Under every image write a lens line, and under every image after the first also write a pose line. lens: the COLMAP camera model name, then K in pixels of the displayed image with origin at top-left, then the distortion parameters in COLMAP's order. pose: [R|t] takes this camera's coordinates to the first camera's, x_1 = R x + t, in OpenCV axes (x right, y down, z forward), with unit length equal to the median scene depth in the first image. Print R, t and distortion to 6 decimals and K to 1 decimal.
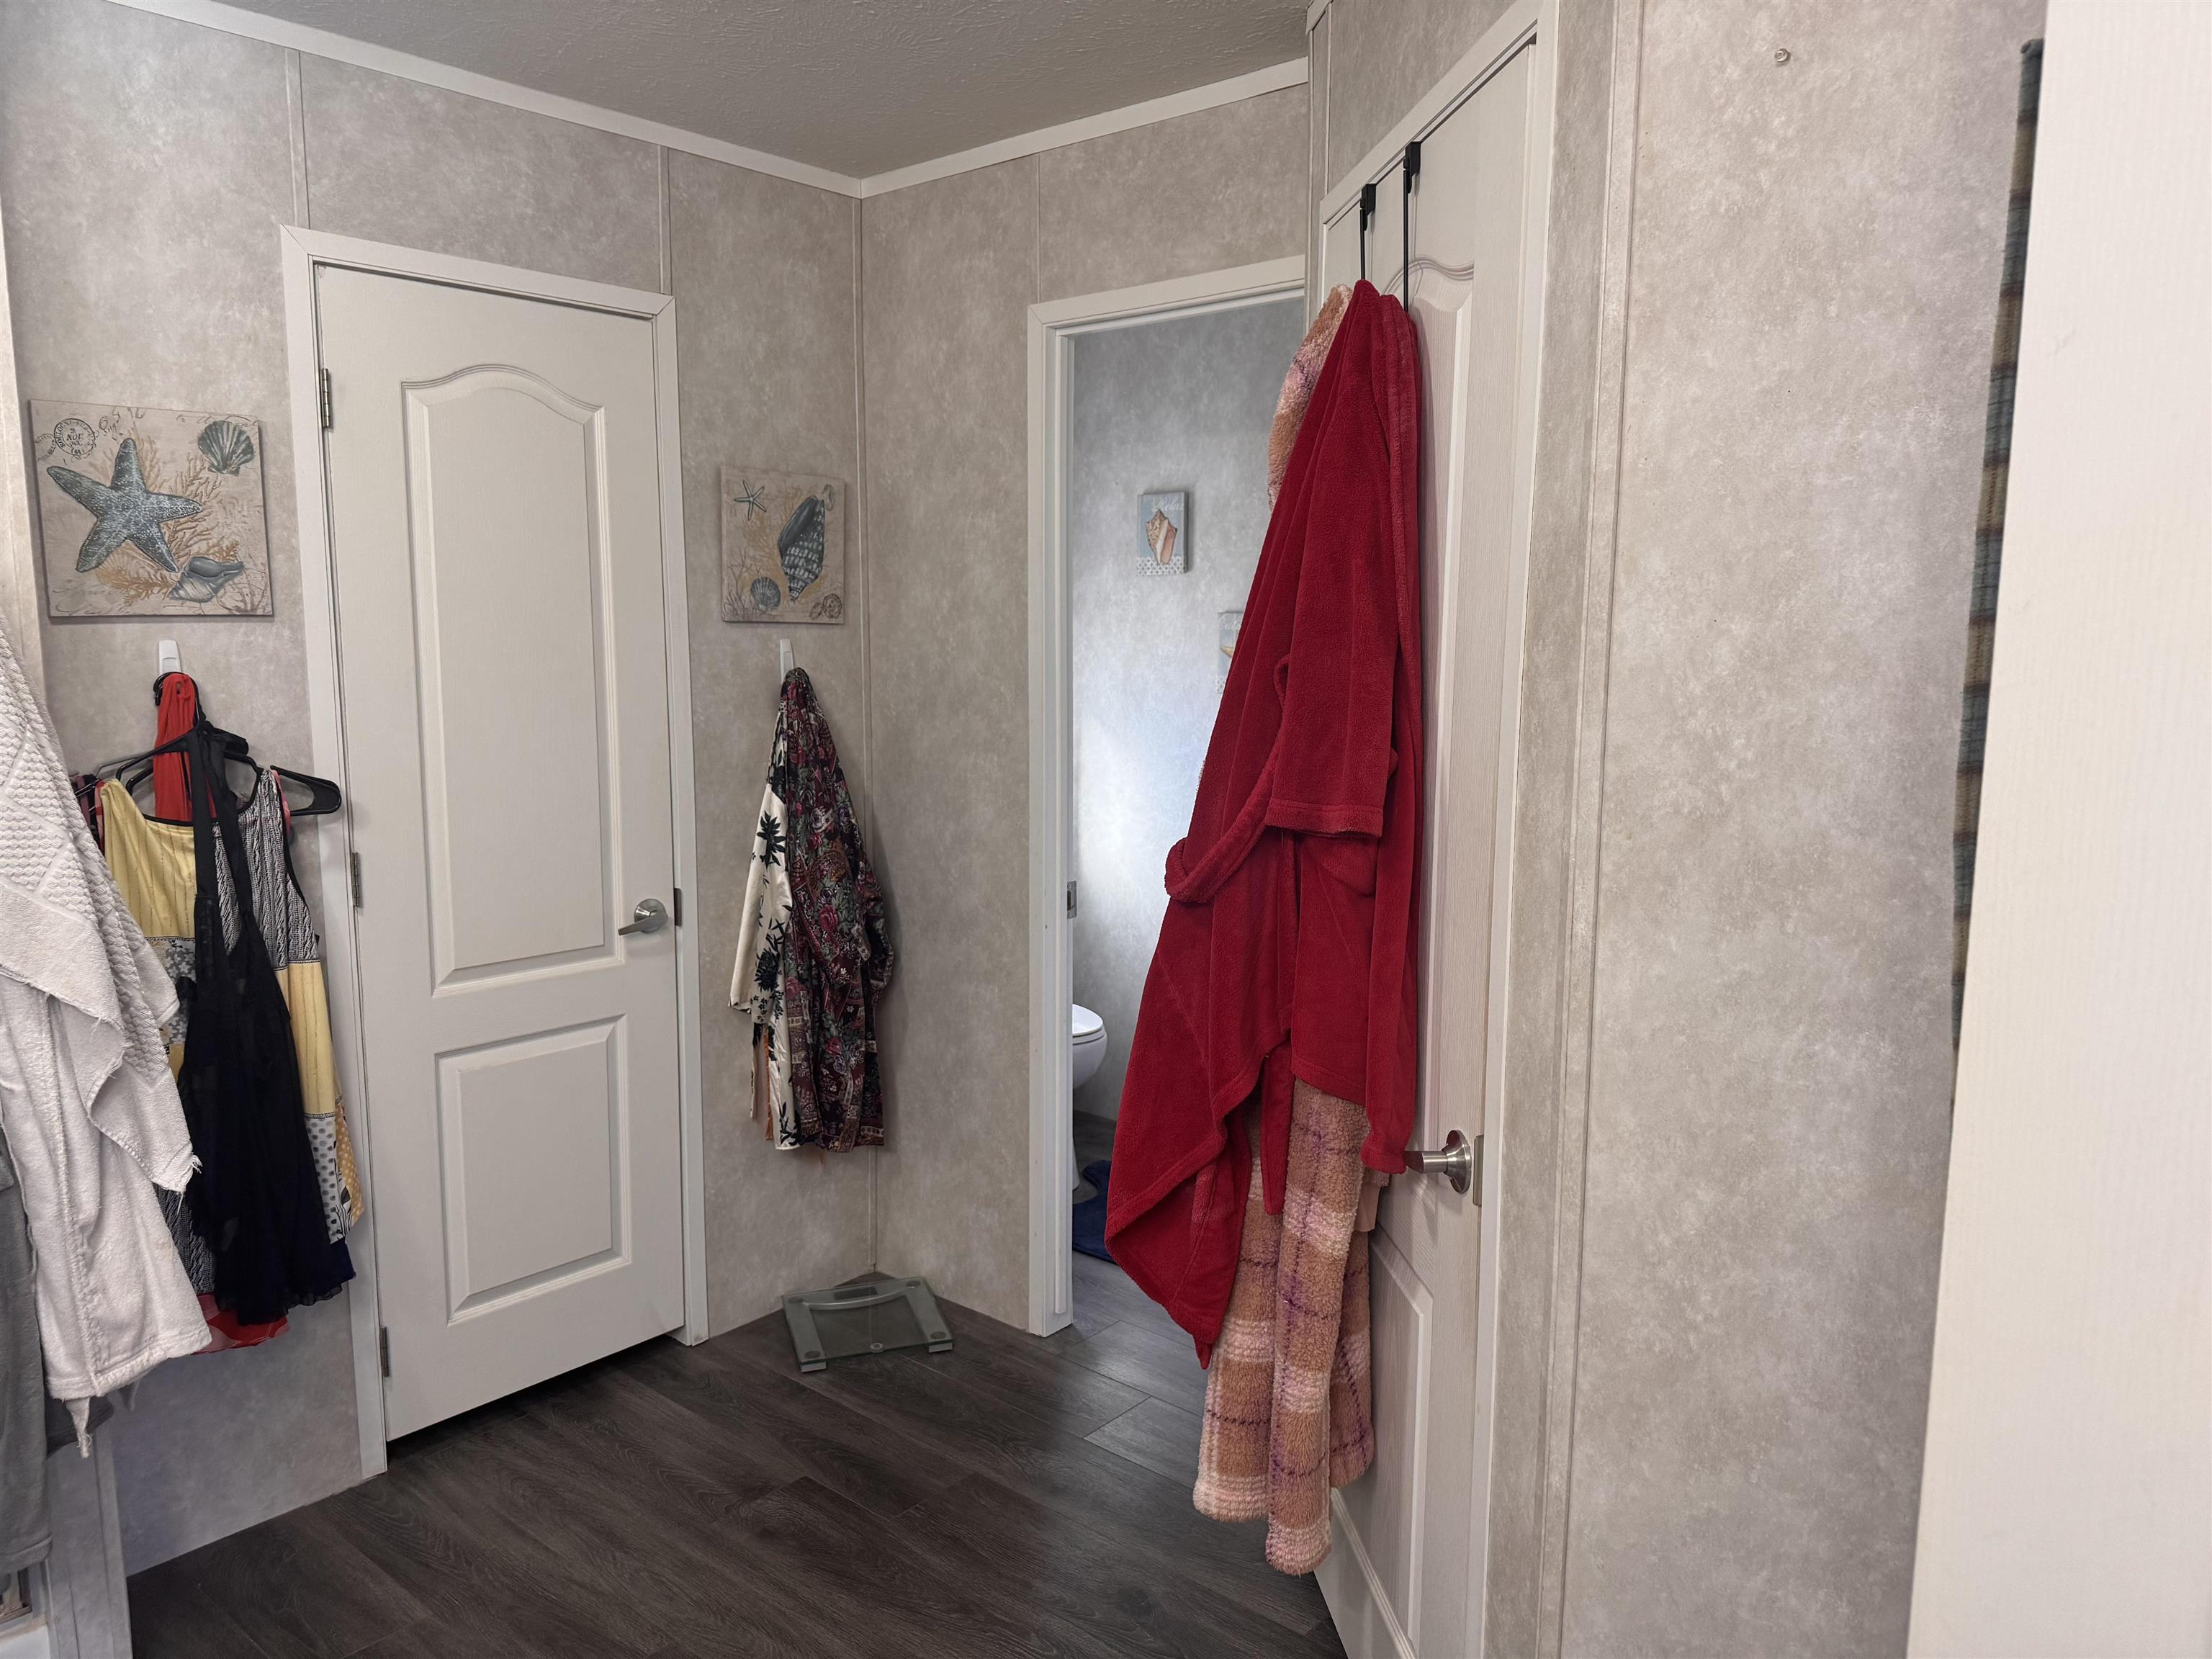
lens RADIAL K [[1569.4, 0, 1103.6], [0, 1569.4, 846.6], [0, 0, 1]] dist [0.005825, -0.007657]
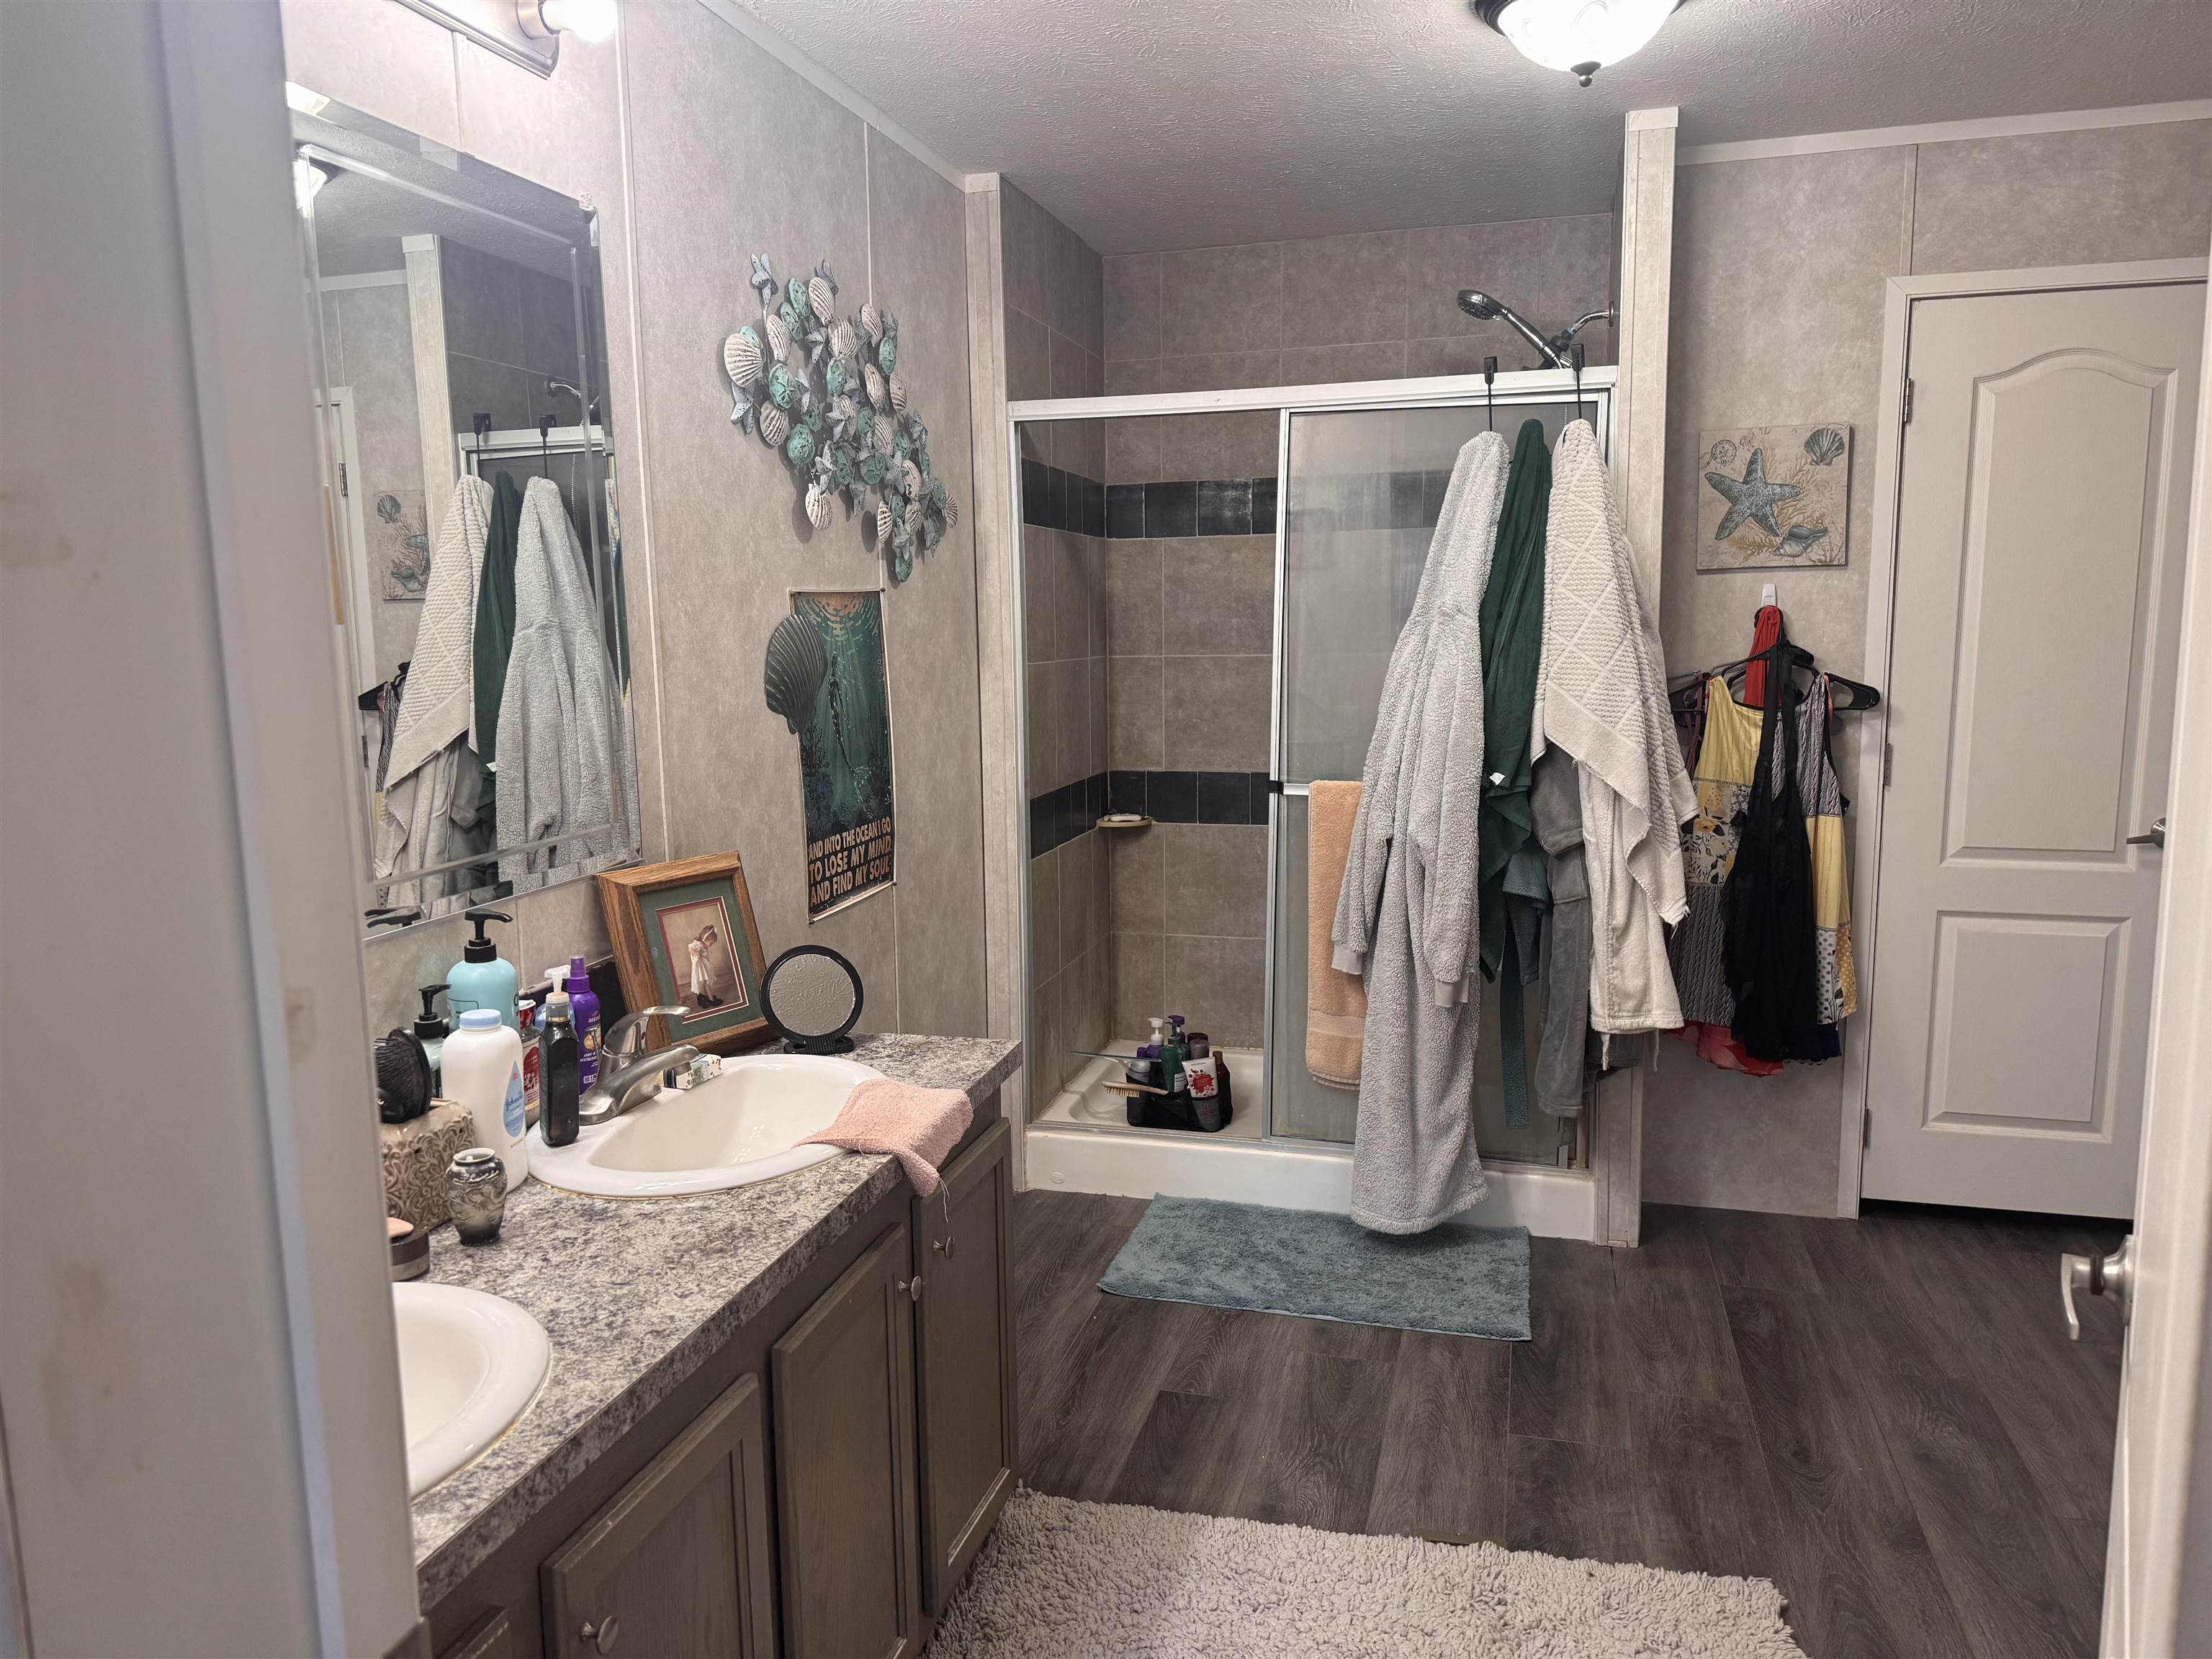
lens RADIAL K [[1520.2, 0, 1106.0], [0, 1520.2, 829.5], [0, 0, 1]] dist [0.003424, -0.004590]
pose [[0.434607, 0.119160, -0.892702, 0.418075], [-0.110356, 0.990785, 0.078526, 0.051300], [0.893834, 0.064387, 0.443752, -0.164996]]
